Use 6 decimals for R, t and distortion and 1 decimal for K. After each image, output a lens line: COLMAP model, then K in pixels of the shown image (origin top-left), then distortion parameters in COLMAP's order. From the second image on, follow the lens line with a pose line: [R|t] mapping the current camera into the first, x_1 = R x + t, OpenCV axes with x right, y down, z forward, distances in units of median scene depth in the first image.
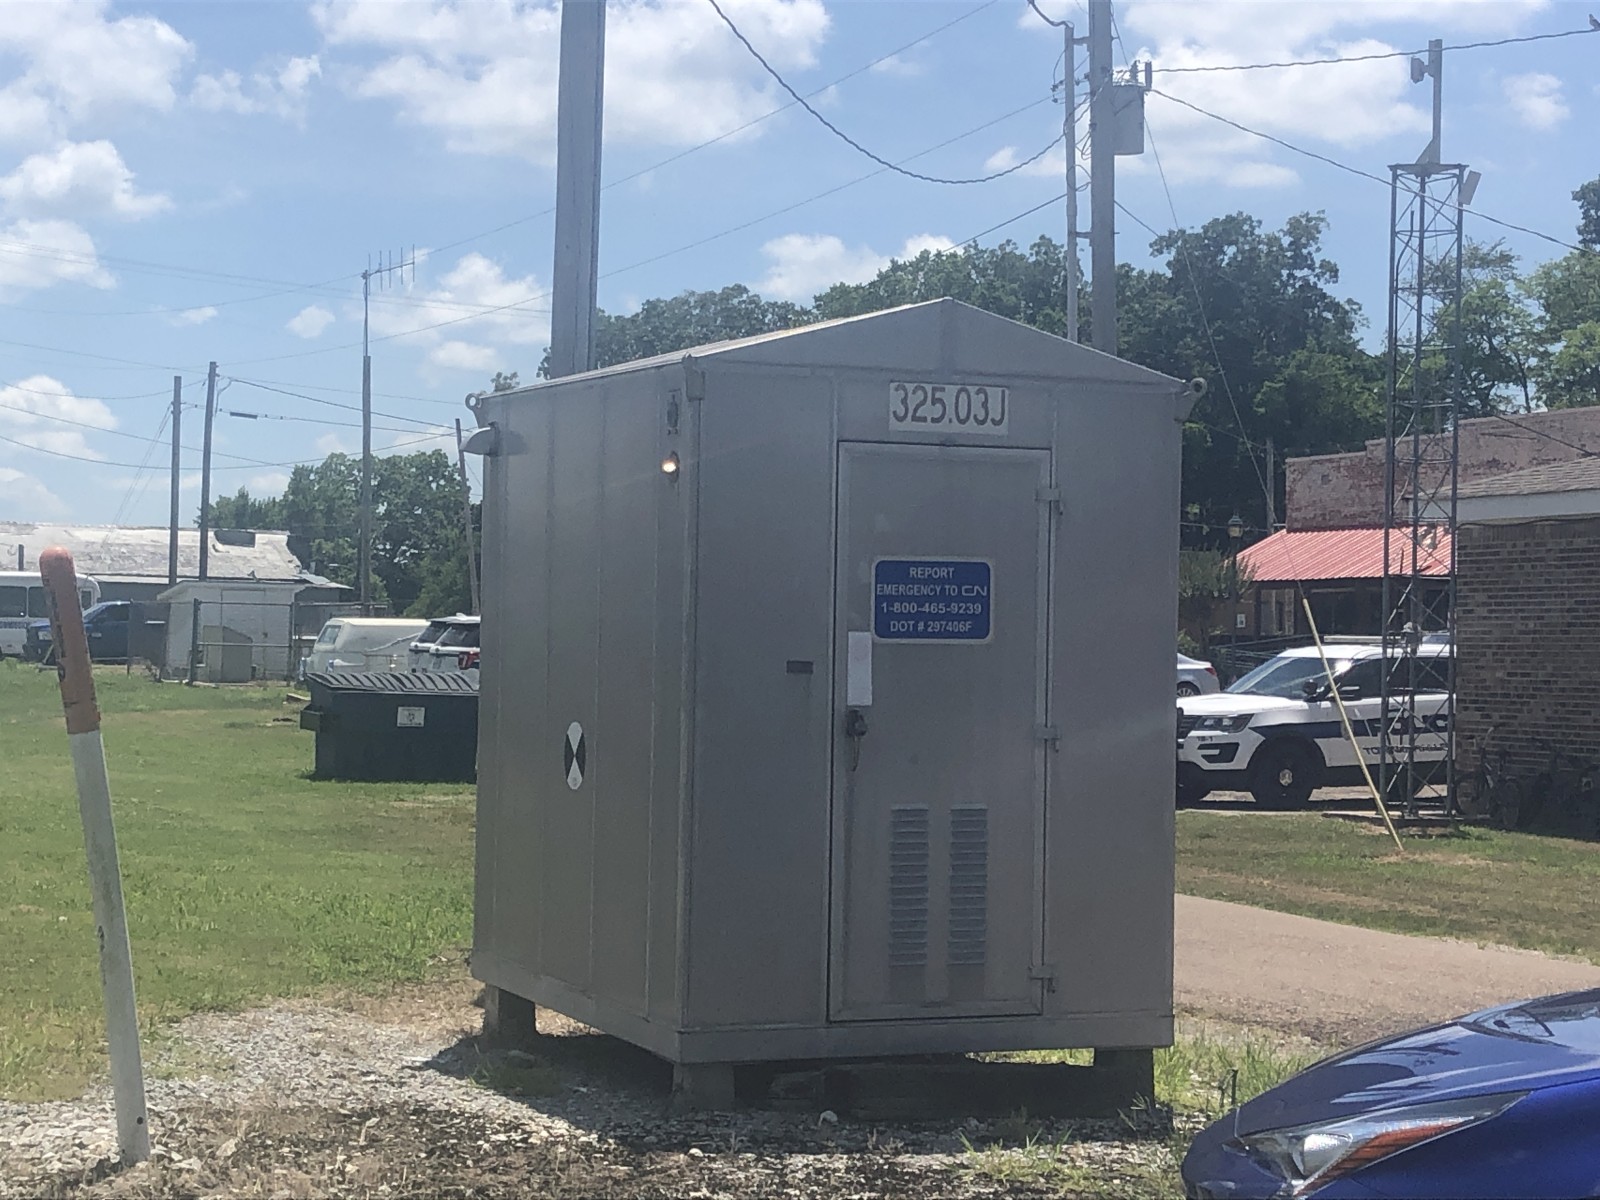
lens RADIAL K [[3037.8, 0, 800.0], [0, 3037.8, 600.0], [0, 0, 1]] dist [-0.012350, -0.093744]
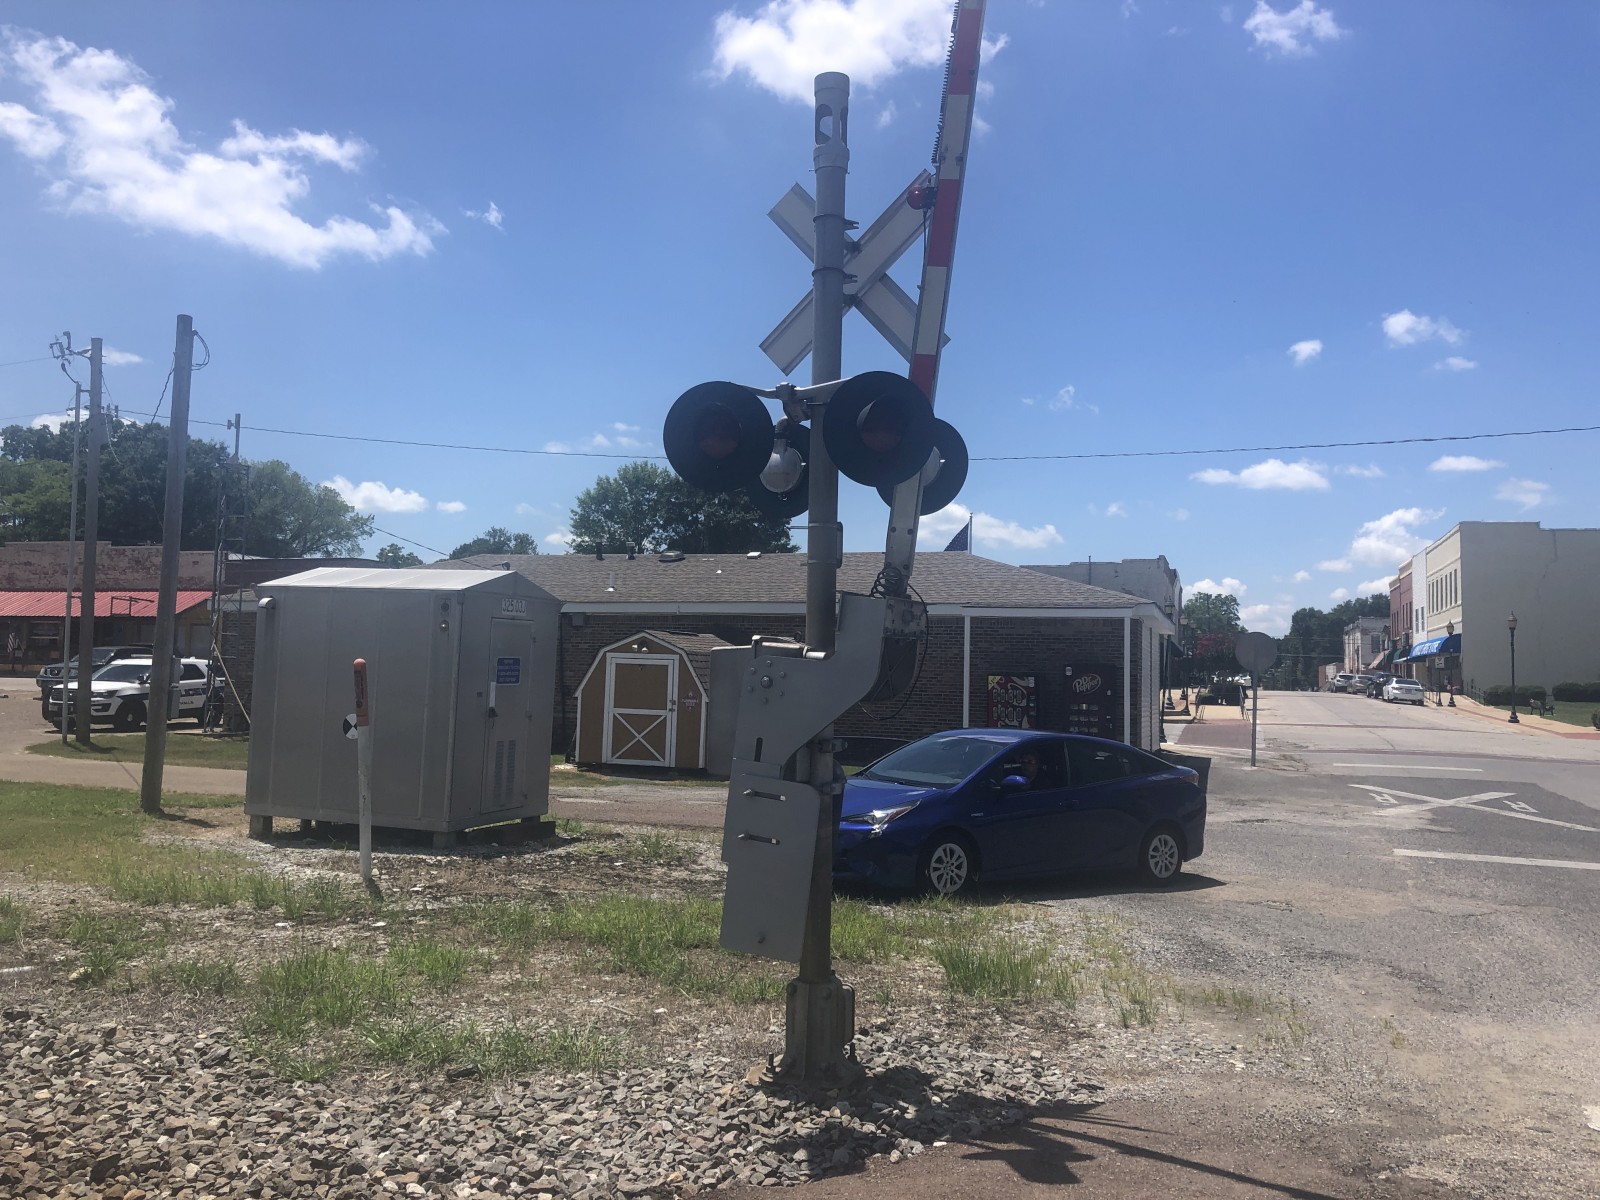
lens RADIAL K [[1315.4, 0, 769.1], [0, 1315.4, 602.0], [0, 0, 1]] dist [0.011032, -0.001925]
pose [[0.669557, 0.037625, 0.741807, -0.258385], [-0.025256, 0.999292, -0.027889, -0.013140], [-0.742331, -0.000062, 0.670033, -0.022687]]
